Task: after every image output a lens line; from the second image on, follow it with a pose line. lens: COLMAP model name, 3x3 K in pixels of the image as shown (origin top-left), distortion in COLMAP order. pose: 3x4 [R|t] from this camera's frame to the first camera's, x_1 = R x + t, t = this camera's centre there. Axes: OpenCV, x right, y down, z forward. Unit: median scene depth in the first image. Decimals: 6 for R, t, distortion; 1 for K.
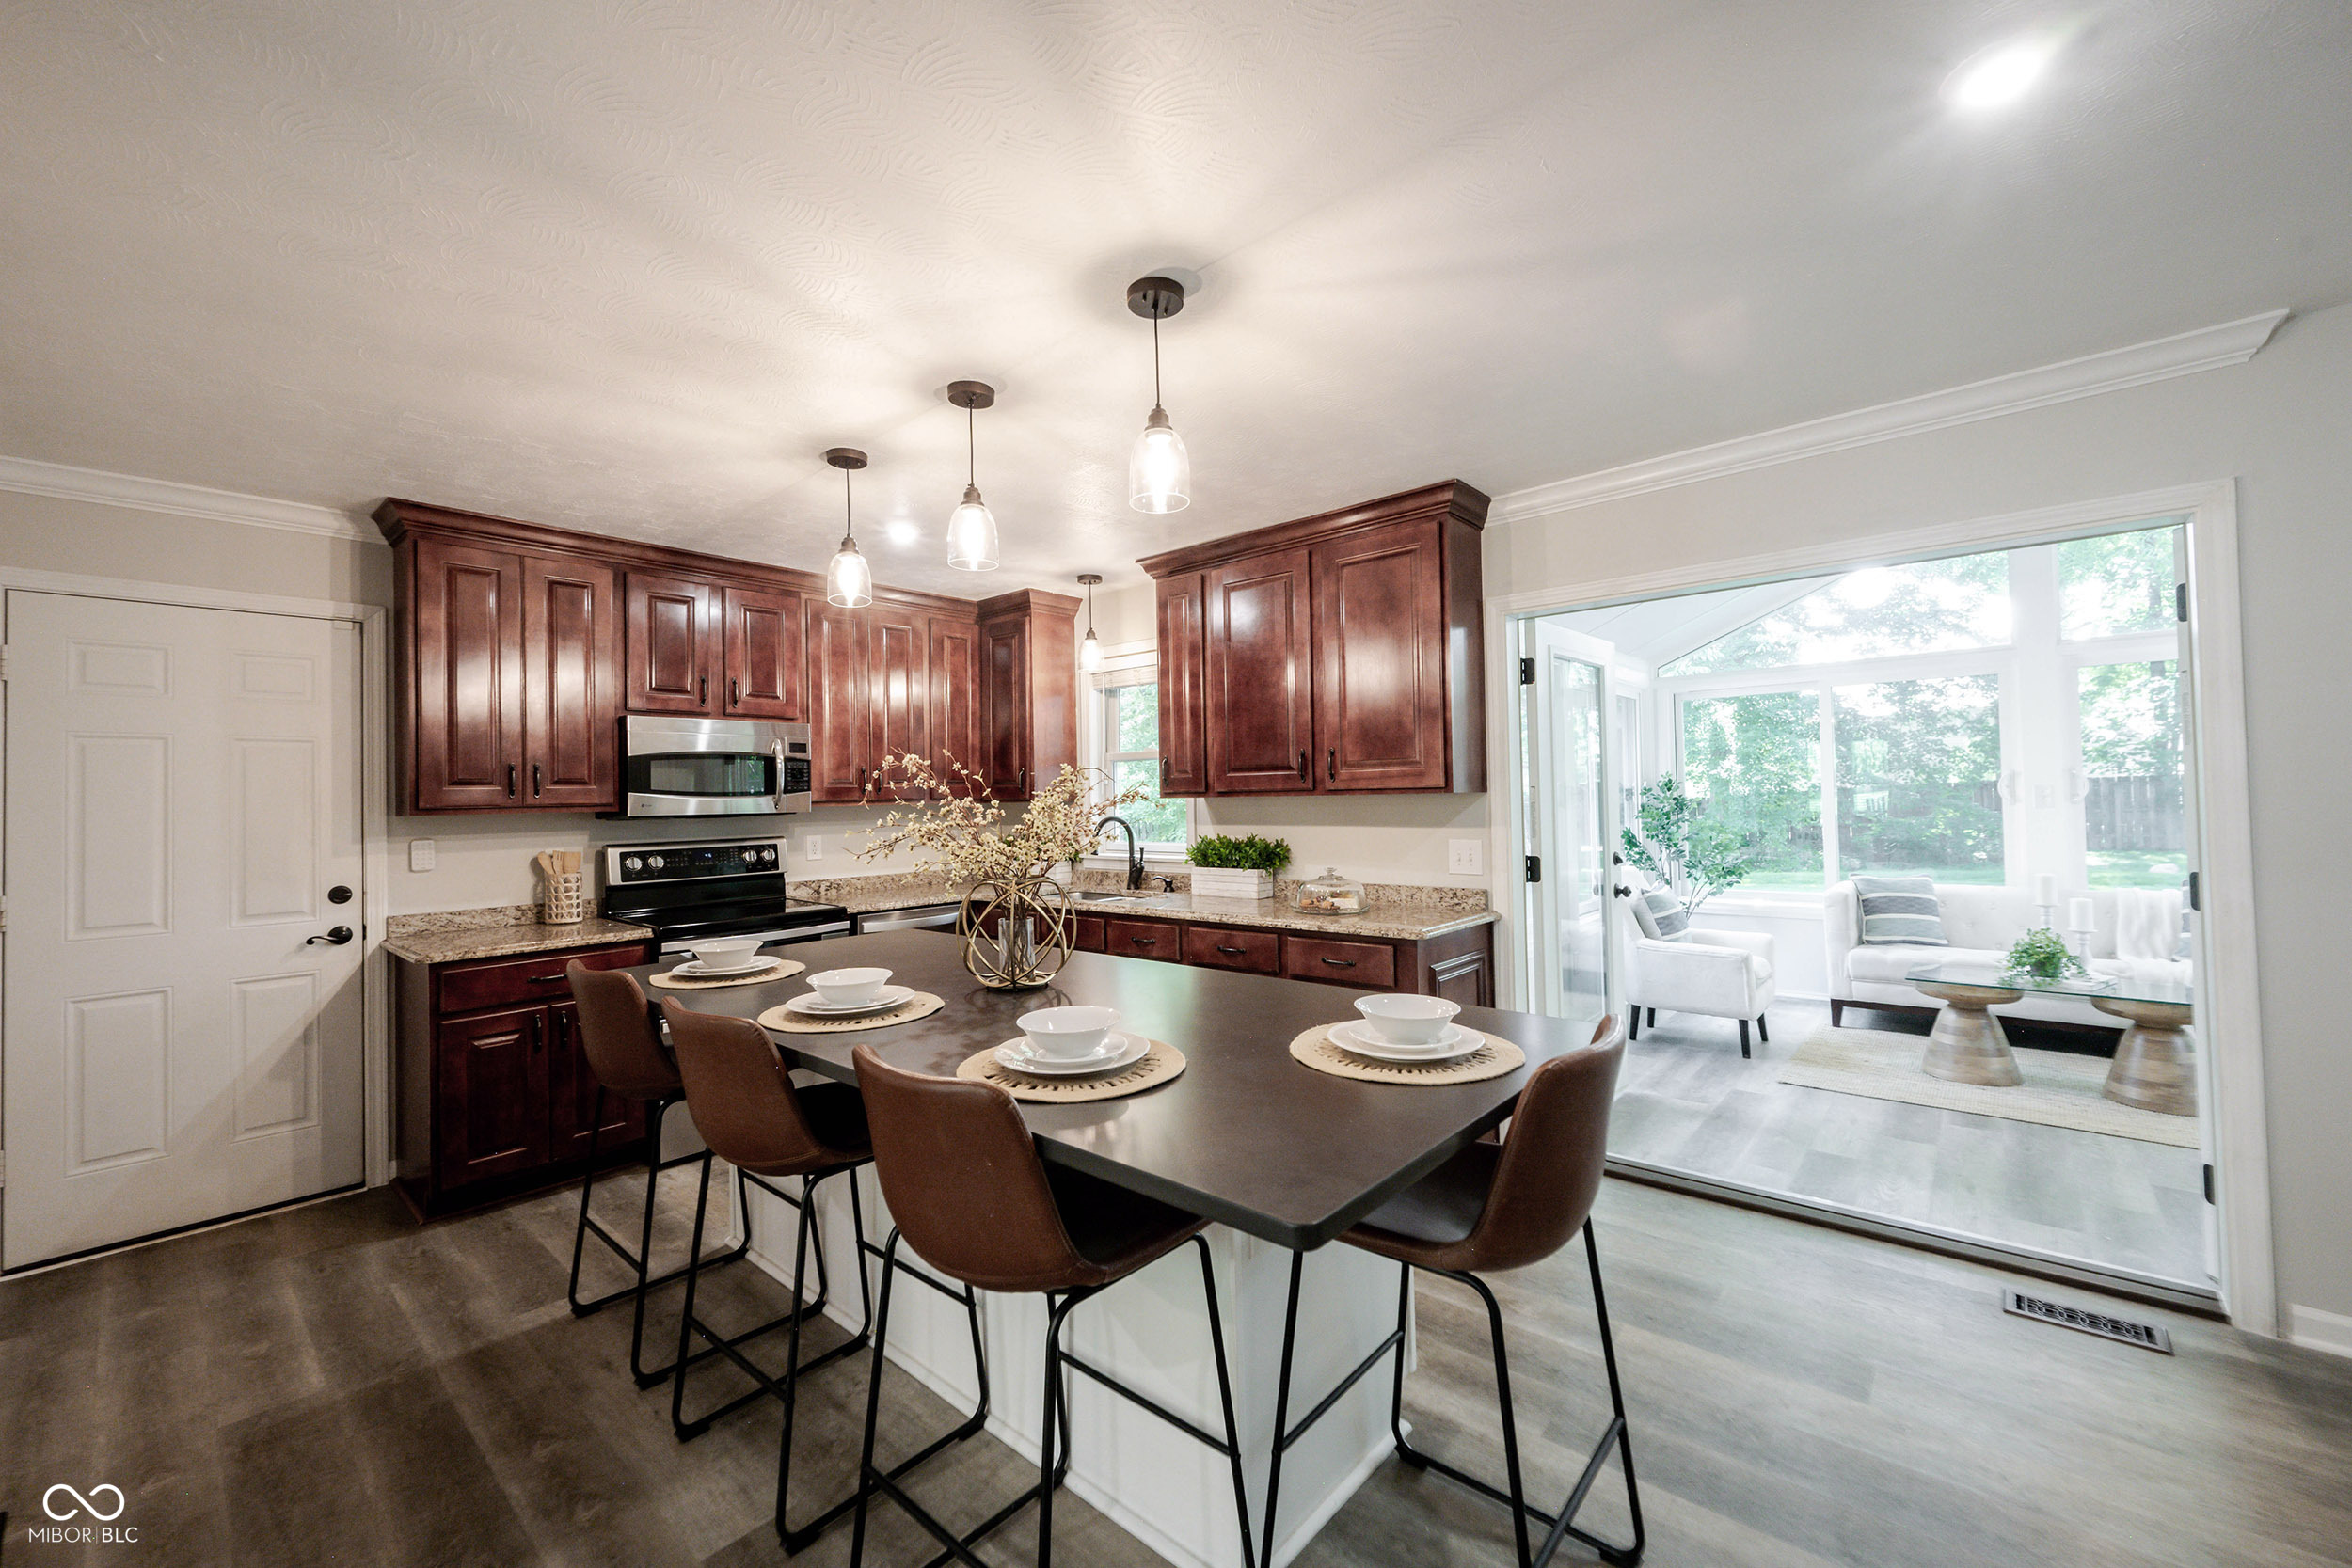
lens RADIAL K [[927.3, 0, 1173.8], [0, 927.3, 777.8], [0, 0, 1]] dist [0.000293, -0.000182]
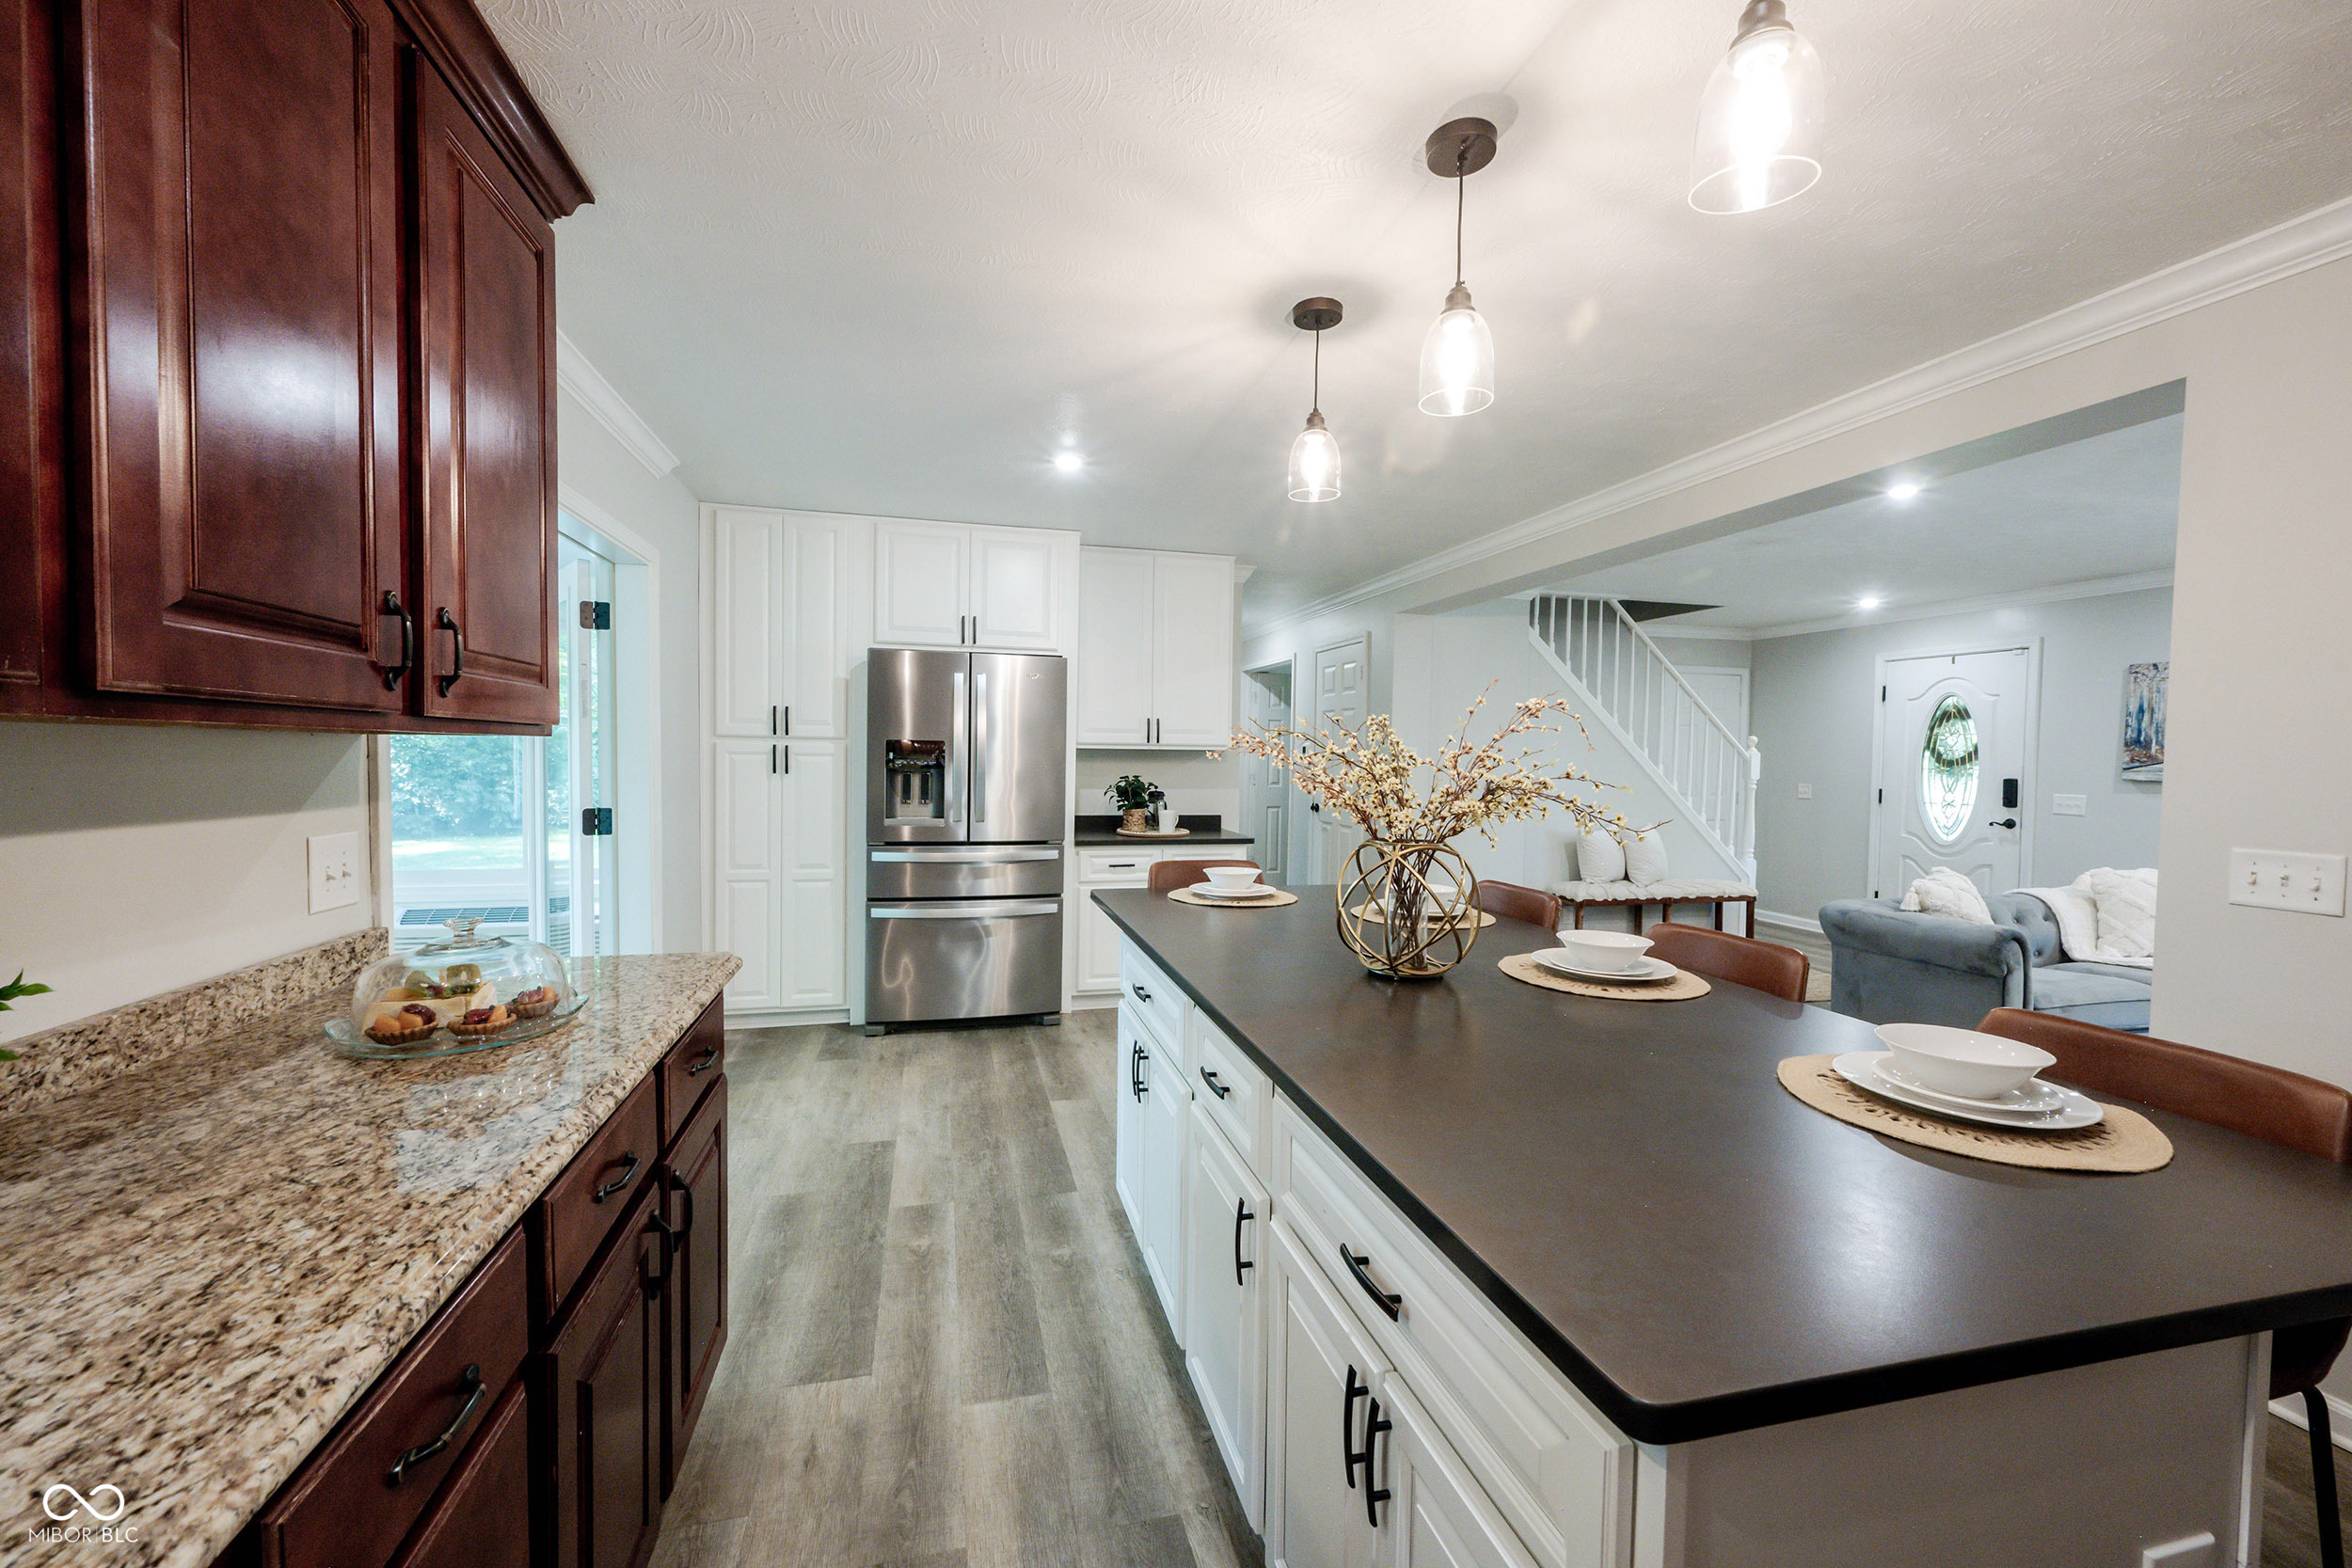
lens RADIAL K [[927.3, 0, 1175.7], [0, 927.3, 778.6], [0, 0, 1]] dist [0.000293, -0.000182]
pose [[-0.827027, -0.006078, 0.562130, -0.284610], [-0.009794, 0.999946, -0.003598, 0.034616], [-0.562078, -0.008481, -0.827041, 1.096048]]
